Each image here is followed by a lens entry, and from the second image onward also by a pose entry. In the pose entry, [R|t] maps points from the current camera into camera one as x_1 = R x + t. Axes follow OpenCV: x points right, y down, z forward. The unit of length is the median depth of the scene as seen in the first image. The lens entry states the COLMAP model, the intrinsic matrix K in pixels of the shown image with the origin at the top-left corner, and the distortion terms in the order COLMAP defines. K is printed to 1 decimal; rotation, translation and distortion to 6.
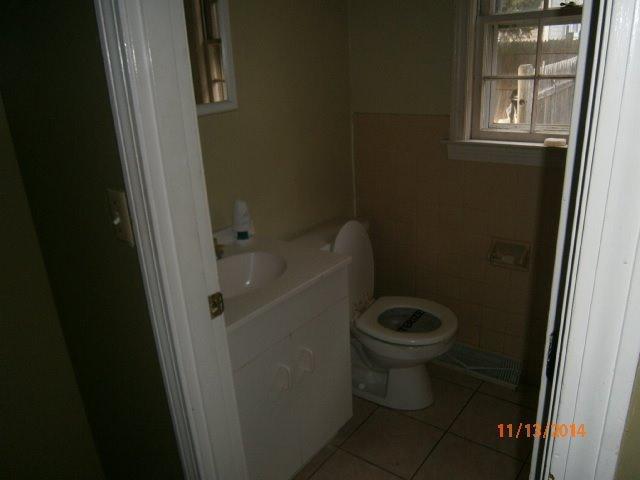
lens RADIAL K [[514.3, 0, 320.0], [0, 514.3, 240.0], [0, 0, 1]] dist [-0.006757, -0.004984]
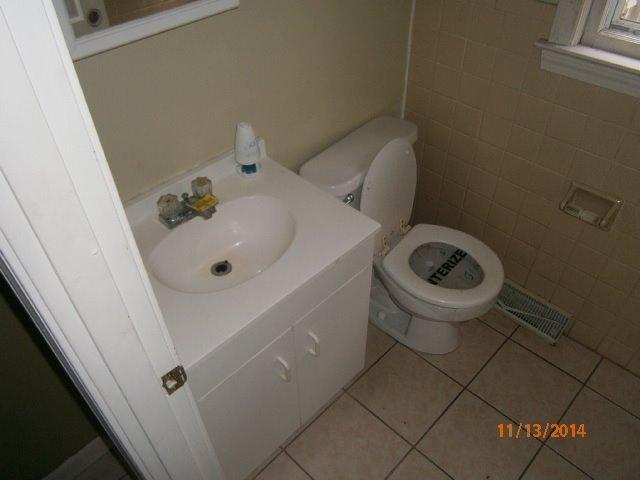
lens RADIAL K [[514.3, 0, 320.0], [0, 514.3, 240.0], [0, 0, 1]] dist [-0.006757, -0.004984]
pose [[0.991662, 0.110273, -0.066683, 0.019779], [-0.075129, 0.915137, 0.396080, -0.201696], [0.104701, -0.387767, 0.915792, 0.221890]]
